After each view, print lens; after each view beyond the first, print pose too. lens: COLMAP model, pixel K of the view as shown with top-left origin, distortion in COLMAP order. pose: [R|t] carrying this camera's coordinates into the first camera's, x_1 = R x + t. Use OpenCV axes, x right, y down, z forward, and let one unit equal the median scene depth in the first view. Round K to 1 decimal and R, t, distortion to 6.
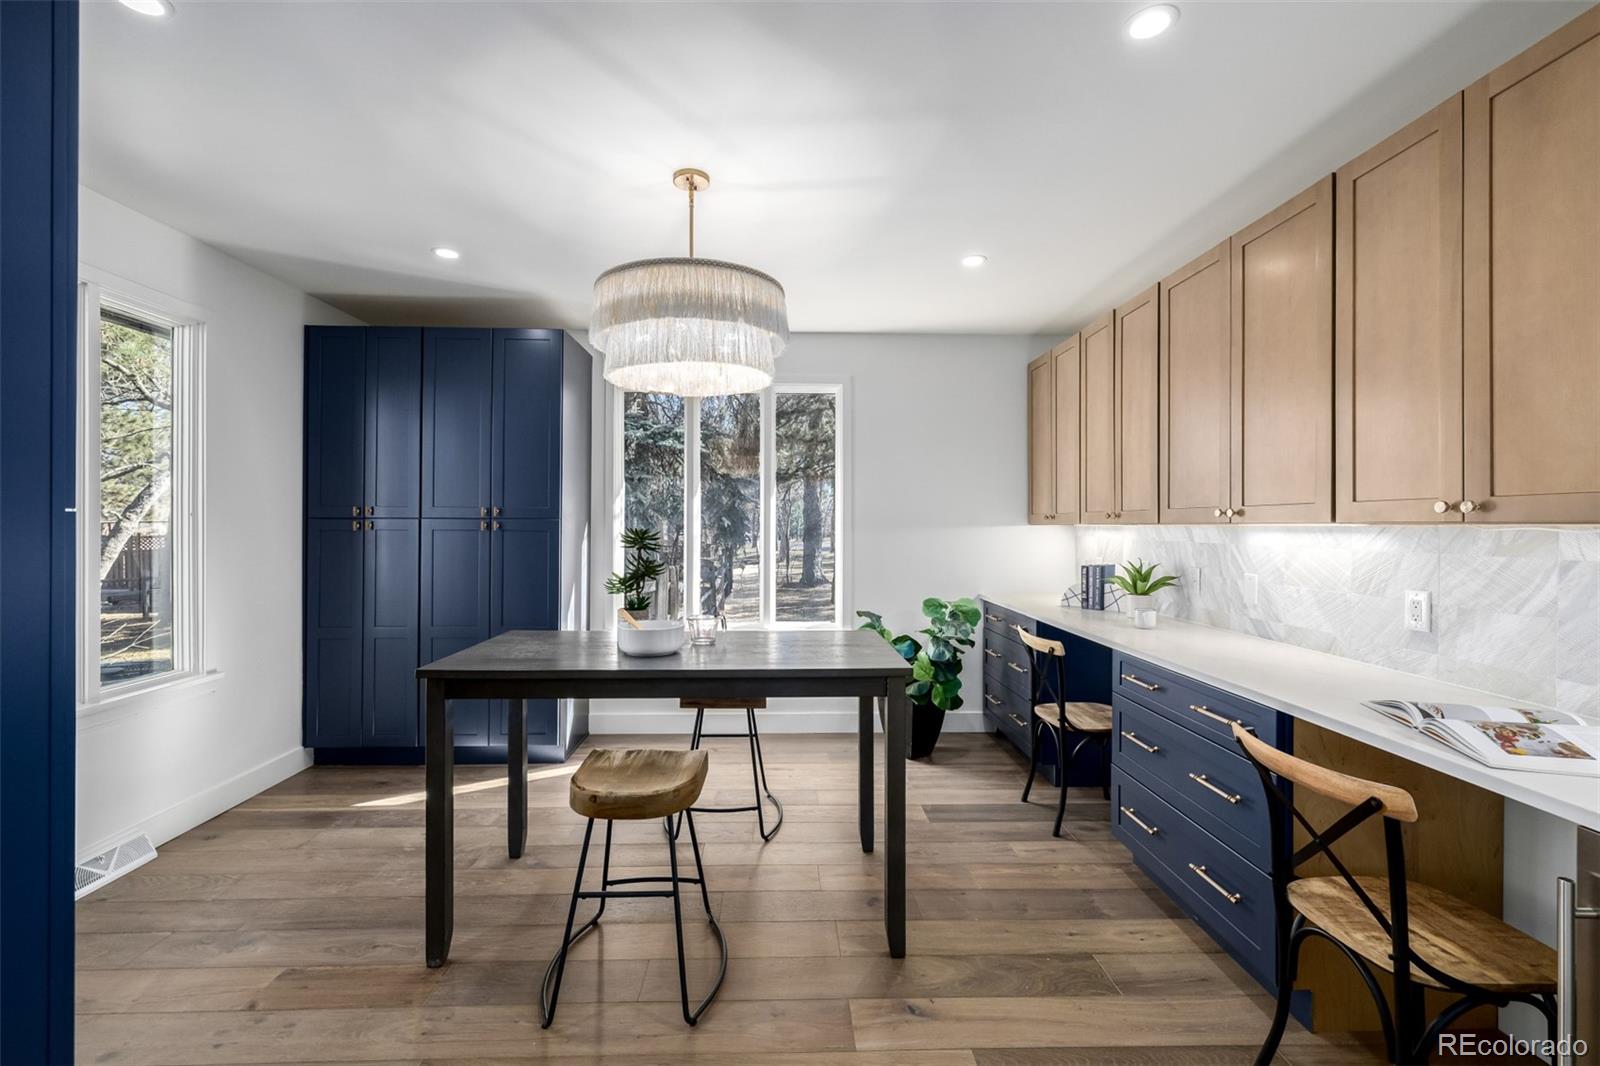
lens RADIAL K [[676.1, 0, 798.3], [0, 676.1, 525.3], [0, 0, 1]] dist [-0.001757, 0.001105]
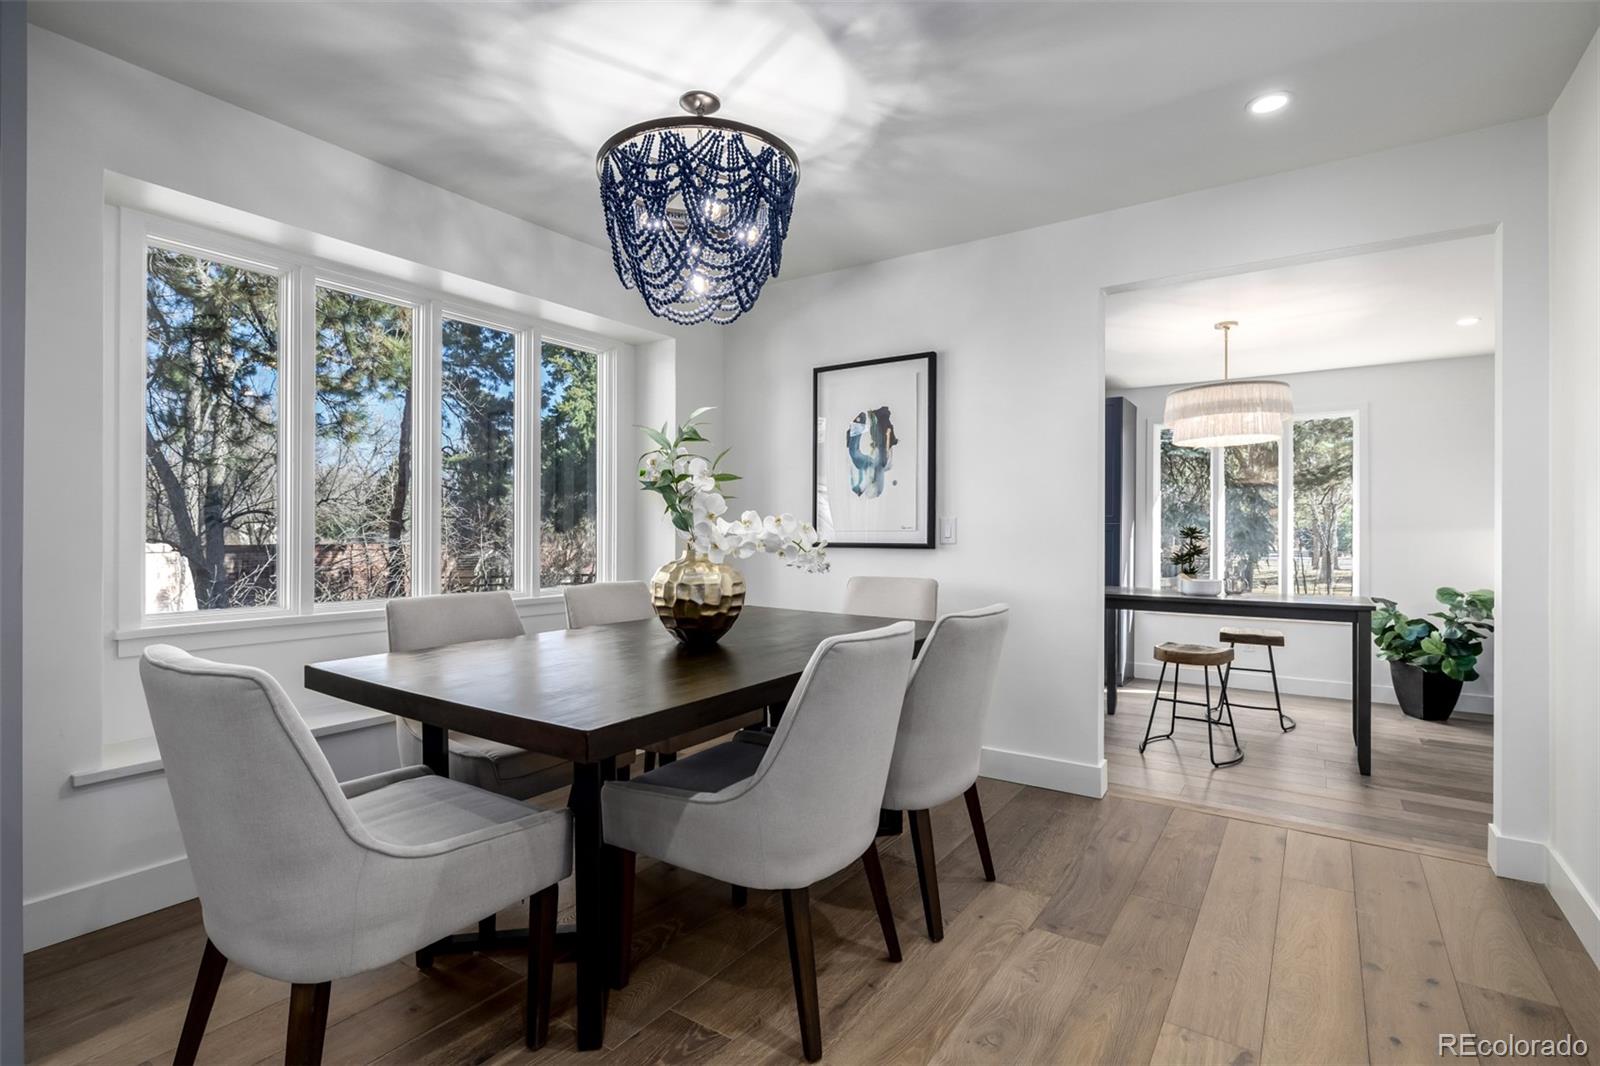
lens RADIAL K [[768.9, 0, 797.1], [0, 768.9, 532.8], [0, 0, 1]] dist [-0.000967, -0.000306]
pose [[0.804902, 0.001841, -0.593406, 0.080350], [-0.002772, 0.999996, -0.000657, 0.014947], [0.593402, 0.002173, 0.804903, -0.778265]]
